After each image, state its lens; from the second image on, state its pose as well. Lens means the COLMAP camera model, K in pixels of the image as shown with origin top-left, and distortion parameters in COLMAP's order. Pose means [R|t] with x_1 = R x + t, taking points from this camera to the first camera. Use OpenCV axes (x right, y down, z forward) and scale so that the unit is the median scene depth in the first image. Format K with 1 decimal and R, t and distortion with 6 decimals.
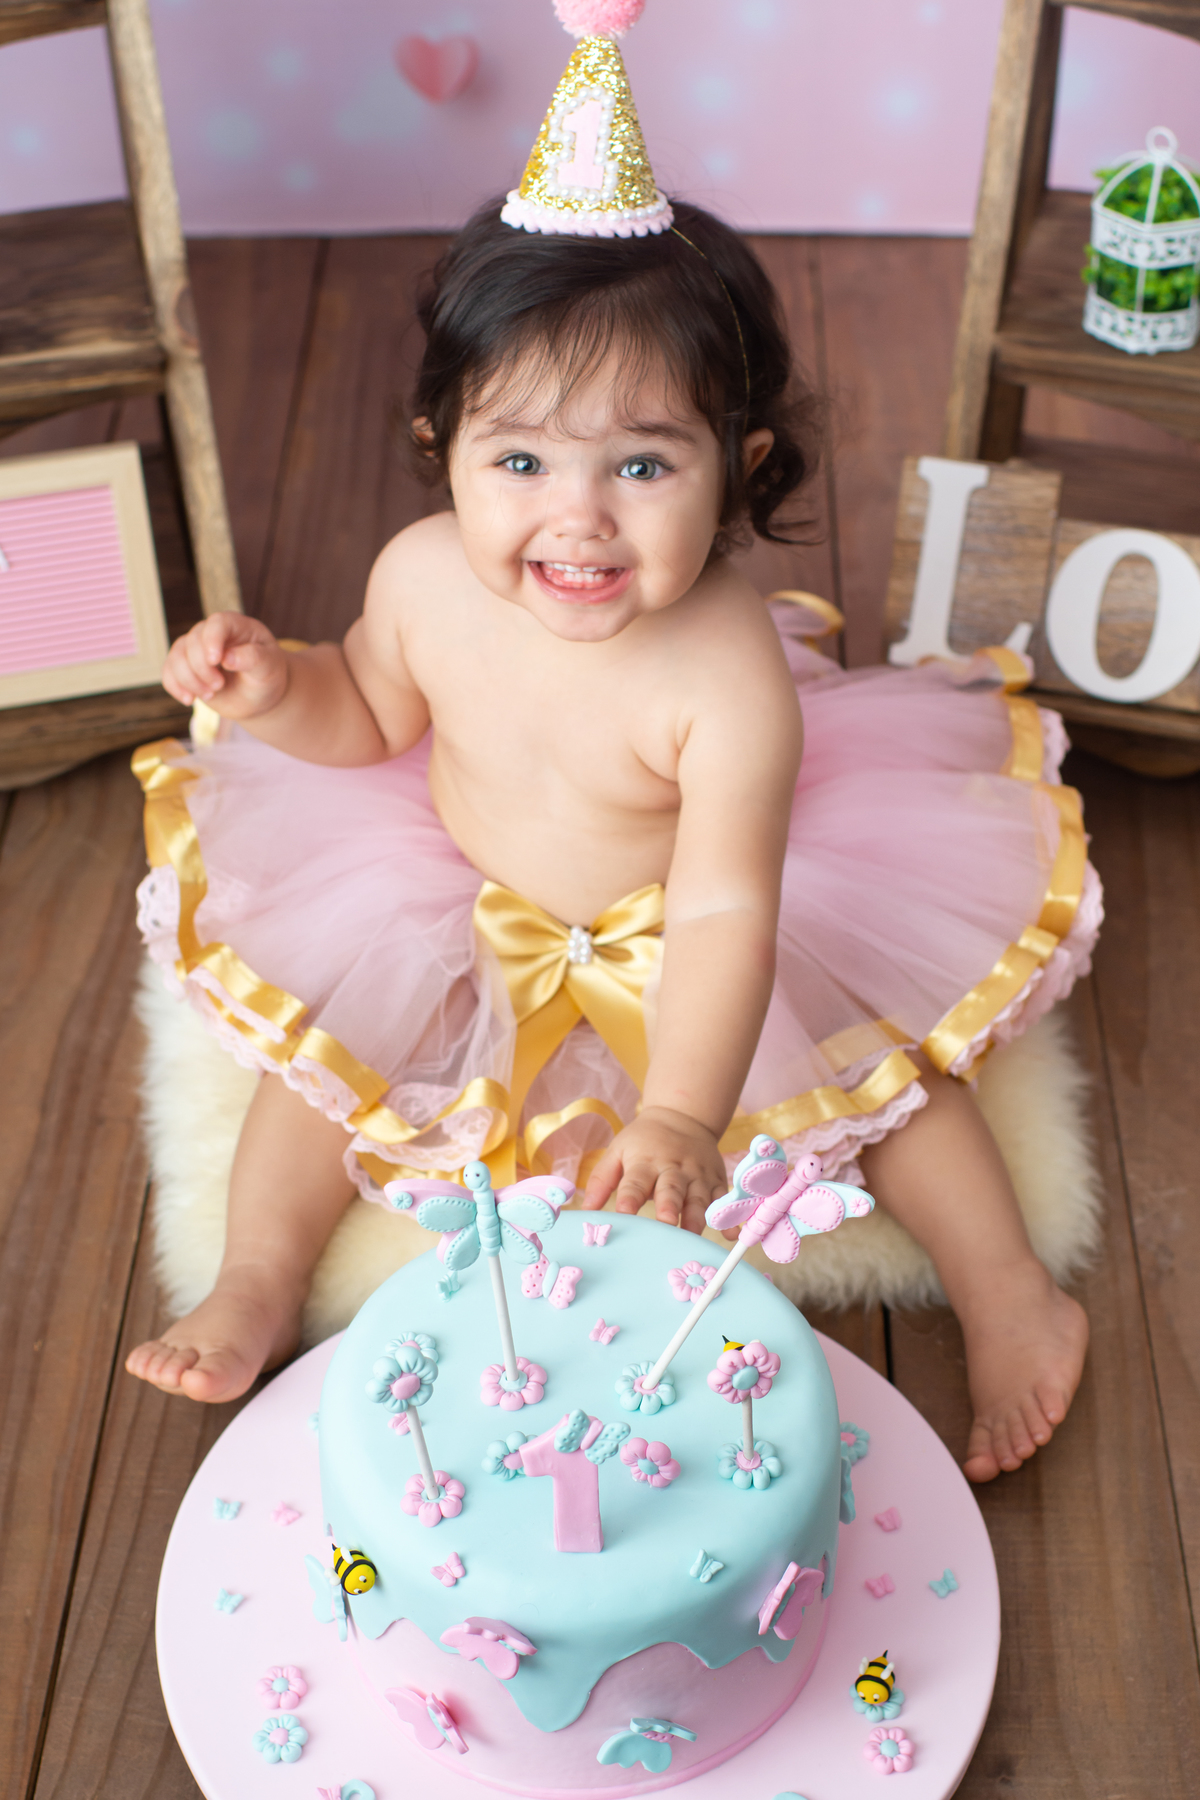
lens RADIAL K [[2963.1, 0, 599.2], [0, 2963.1, 928.3], [0, 0, 1]] dist [-0.013452, 0.059336]
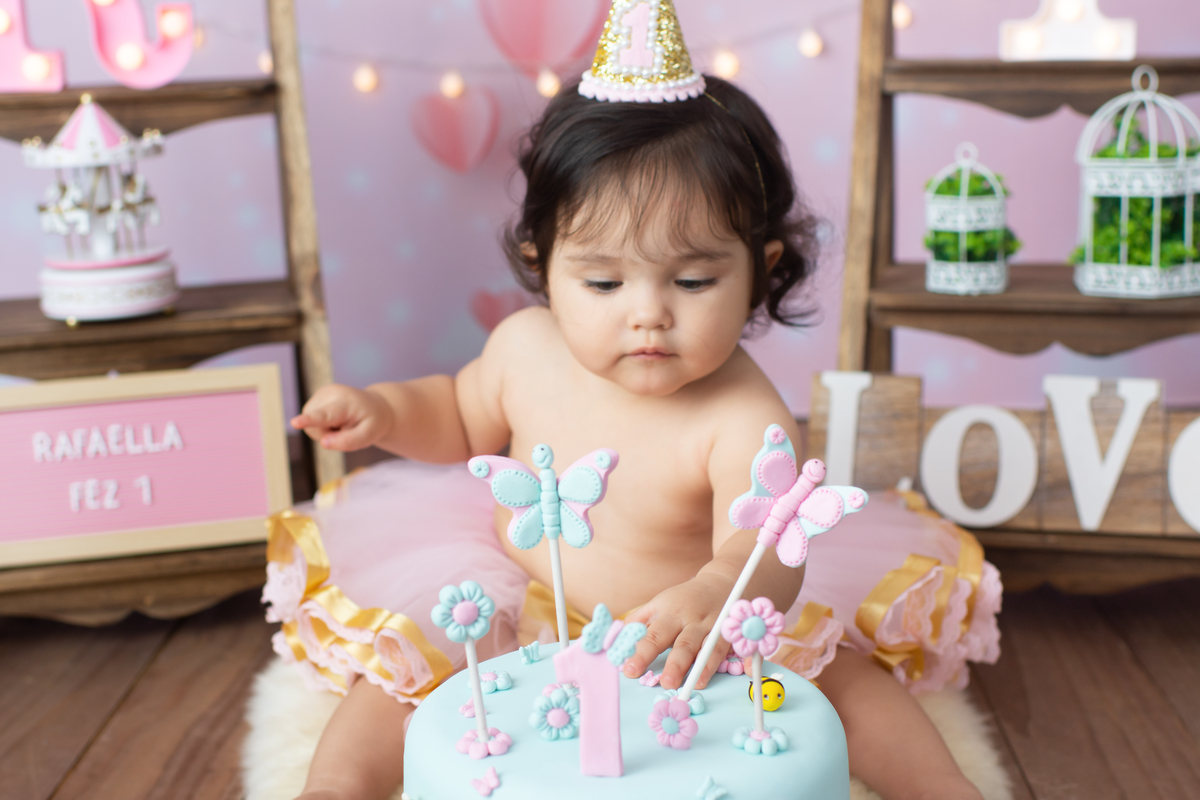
lens RADIAL K [[1859.2, 0, 600.0], [0, 1859.2, 400.0], [0, 0, 1]] dist [-0.013179, 0.043225]
pose [[0.999816, -0.018666, -0.004370, 0.004243], [0.014296, 0.877837, -0.478746, 0.298942], [0.012773, 0.478596, 0.877943, 0.224429]]
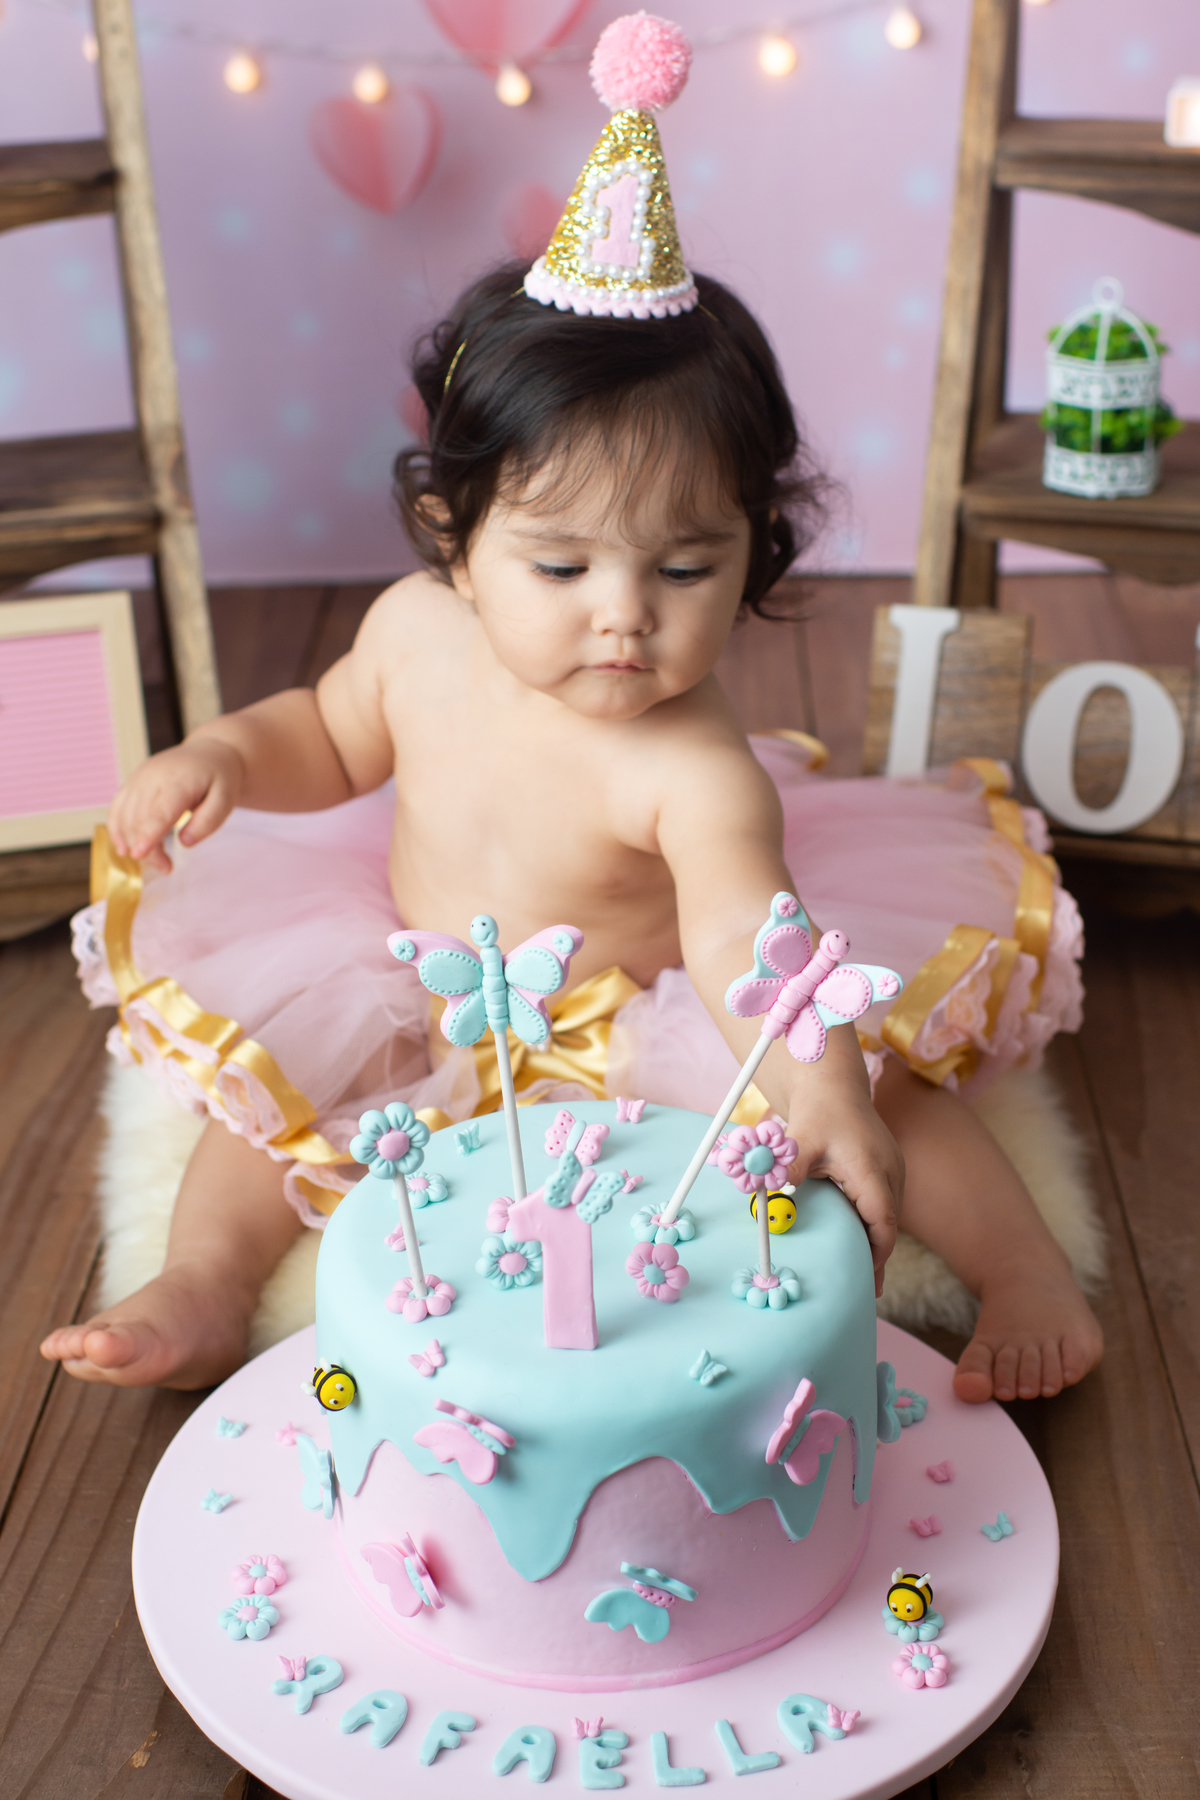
lens RADIAL K [[2788.8, 0, 600.0], [0, 2788.8, 900.0], [0, 0, 1]] dist [-0.013179, 0.043225]
pose [[0.999915, -0.008614, -0.009836, 0.016936], [0.005528, 0.960277, -0.278994, 0.219163], [0.011848, 0.278916, 0.960242, 0.105572]]
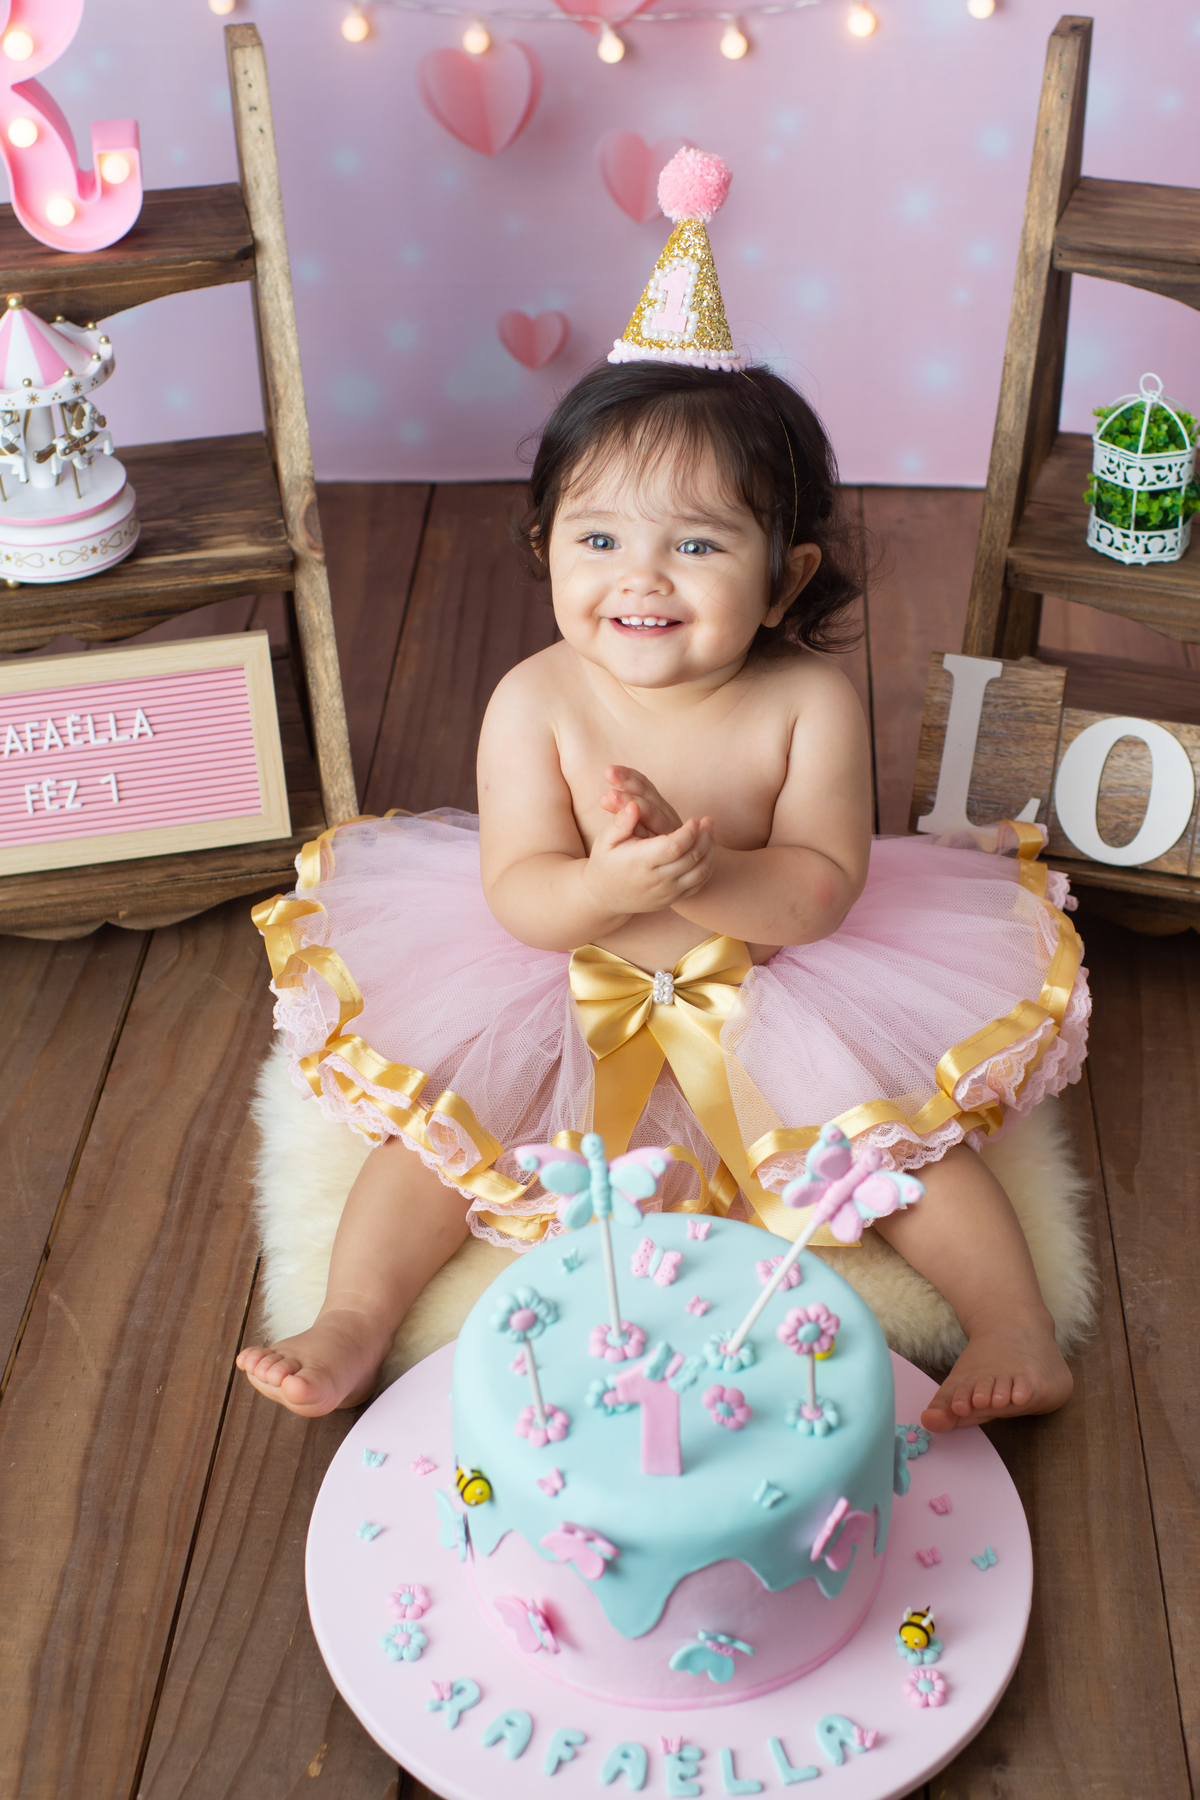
lens RADIAL K [[2788.8, 0, 600.0], [0, 2788.8, 900.0], [0, 0, 1]] dist [-0.013179, 0.043225]
pose [[0.999470, 0.015606, -0.028575, 0.007471], [-0.018610, 0.993968, -0.108078, 0.059419], [0.026716, 0.108553, 0.993732, -0.075722]]
